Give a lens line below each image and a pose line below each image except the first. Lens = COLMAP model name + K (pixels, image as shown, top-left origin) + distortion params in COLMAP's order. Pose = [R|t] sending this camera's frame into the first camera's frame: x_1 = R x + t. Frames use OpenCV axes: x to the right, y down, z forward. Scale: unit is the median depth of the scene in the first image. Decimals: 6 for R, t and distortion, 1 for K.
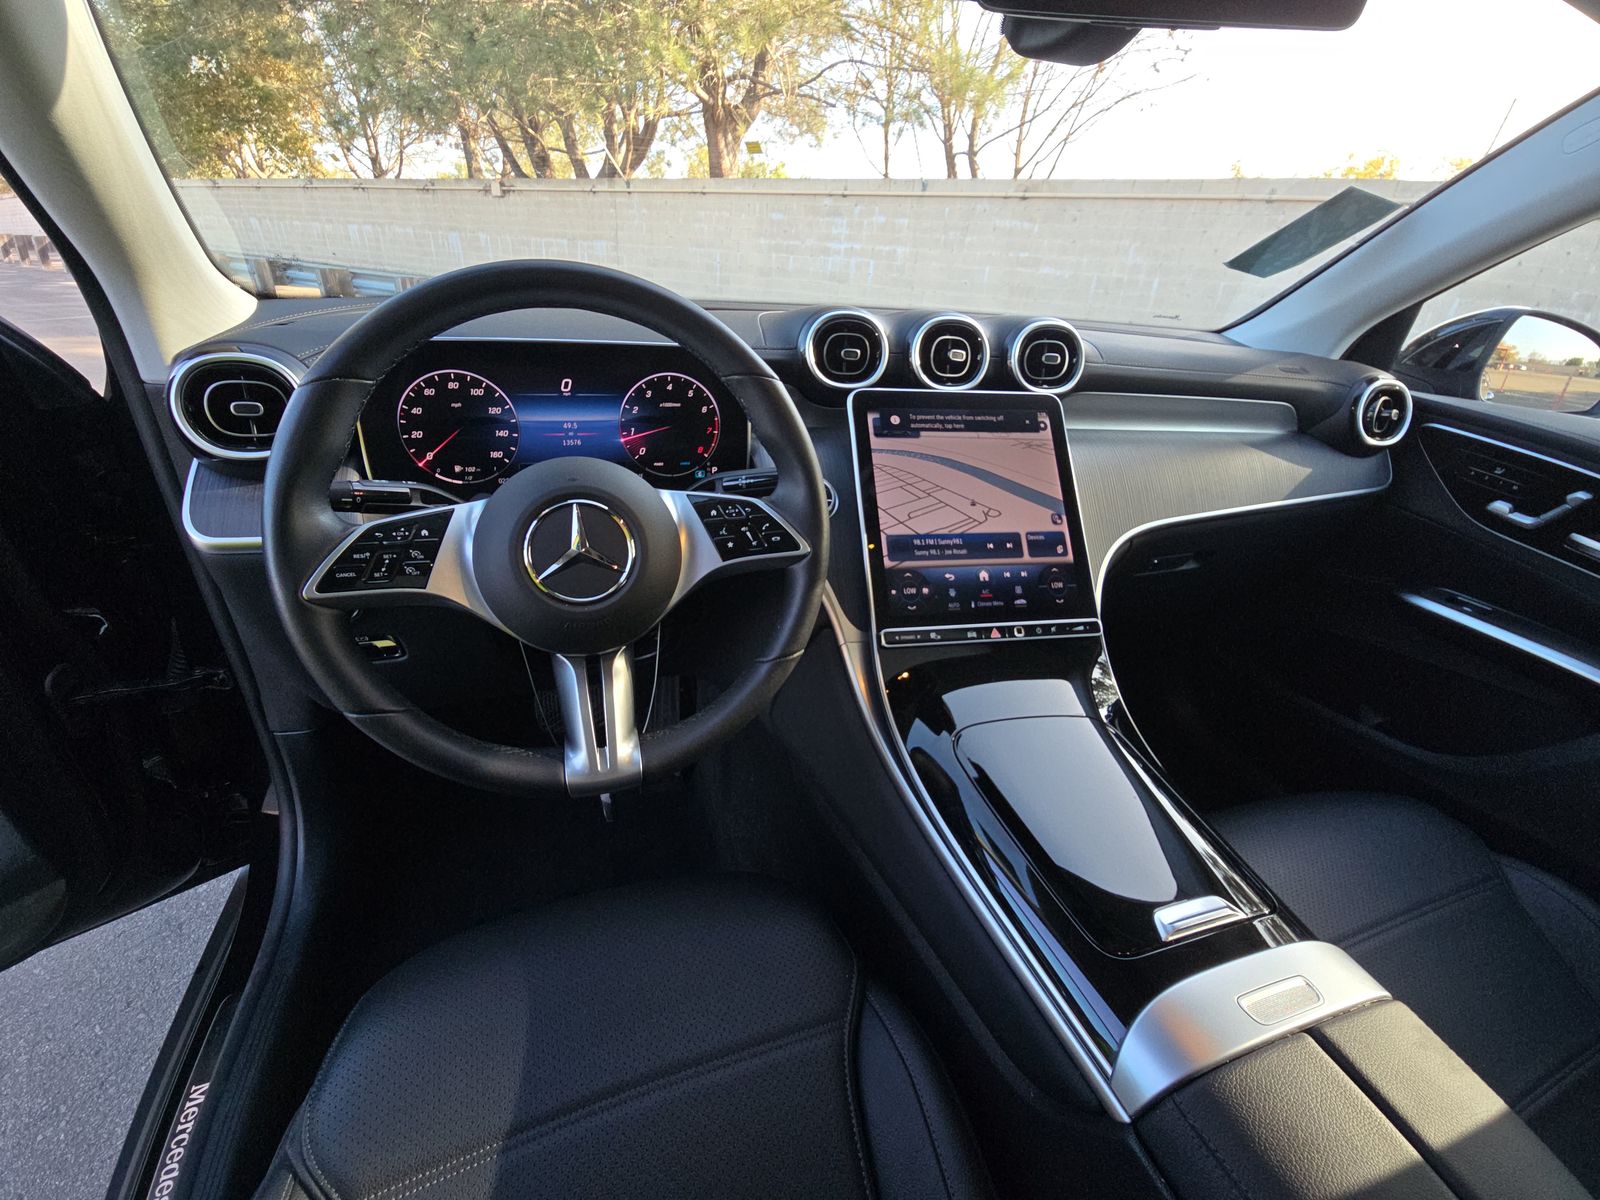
lens RADIAL K [[674.6, 0, 800.0], [0, 674.6, 600.0], [0, 0, 1]] dist [-0.000483, -0.000087]
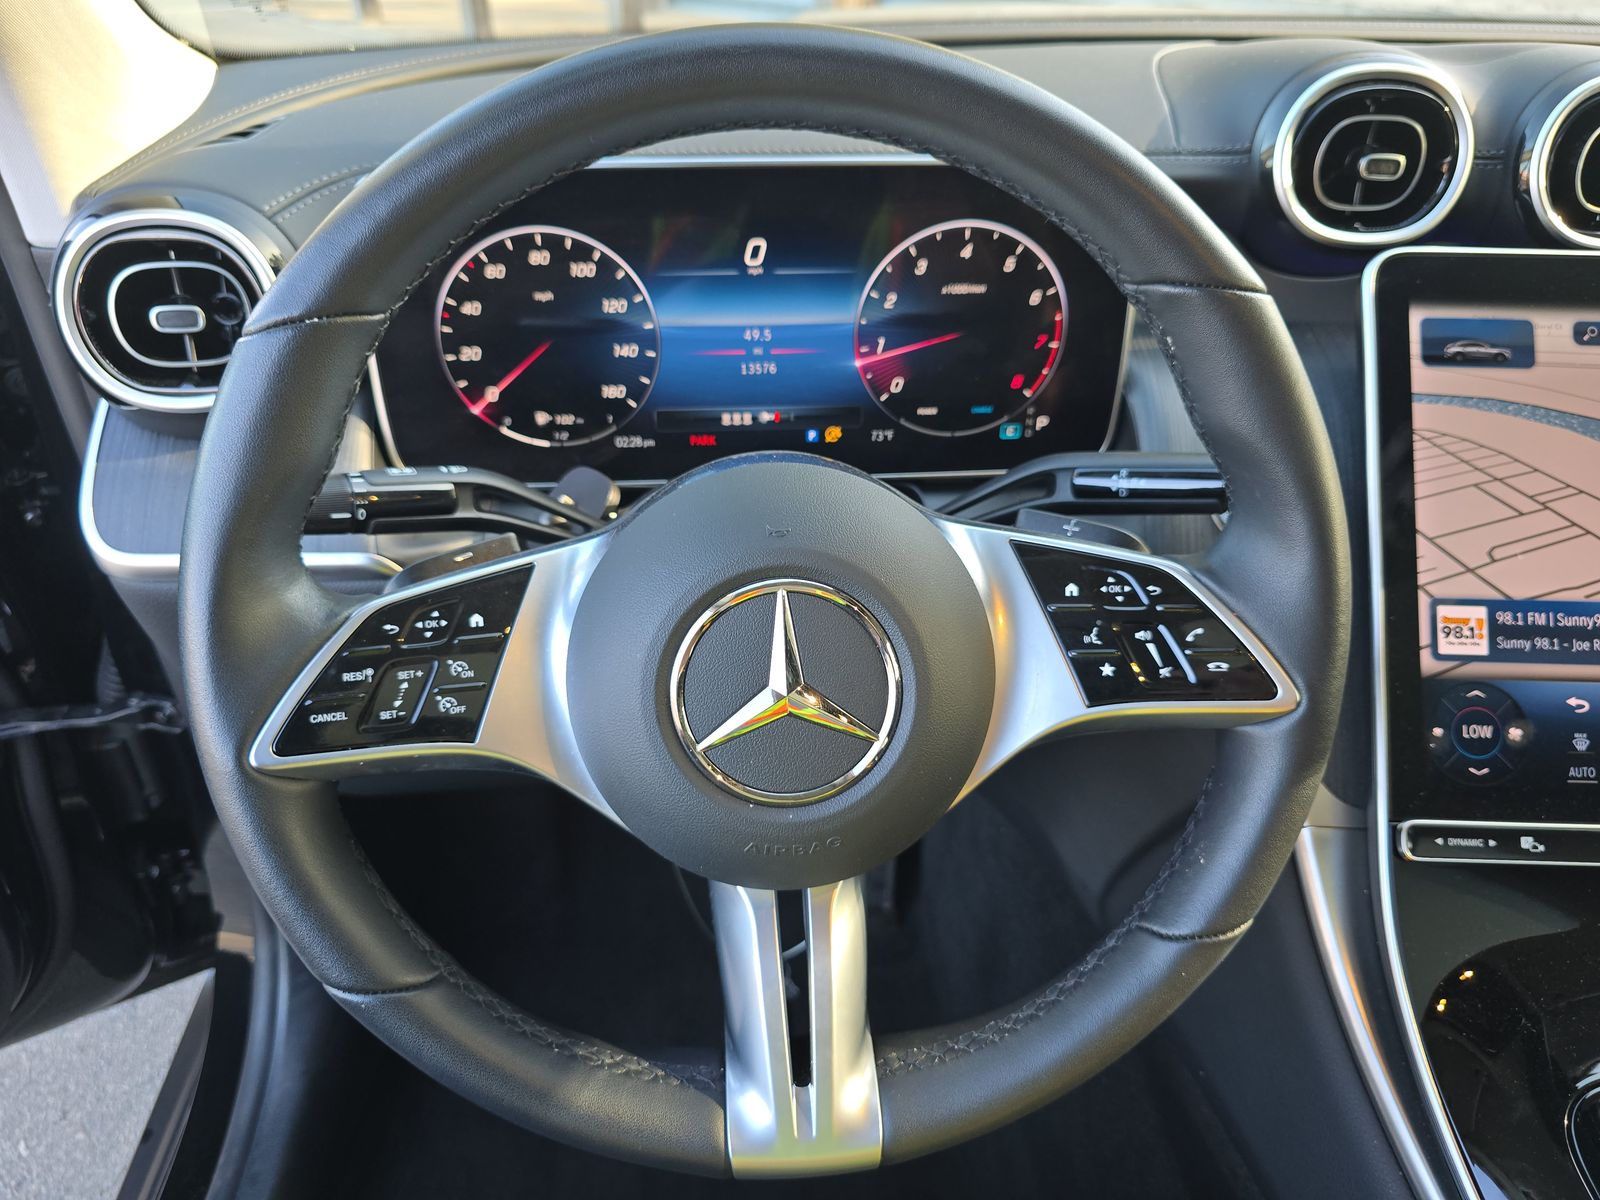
lens RADIAL K [[1132.8, 0, 800.0], [0, 1132.8, 600.0], [0, 0, 1]] dist [0.009583, -0.028456]
pose [[0.970429, 0.083870, -0.226347, -0.112738], [-0.059438, 0.991851, 0.112686, -0.166158], [0.233953, -0.095900, 0.967507, 0.204180]]
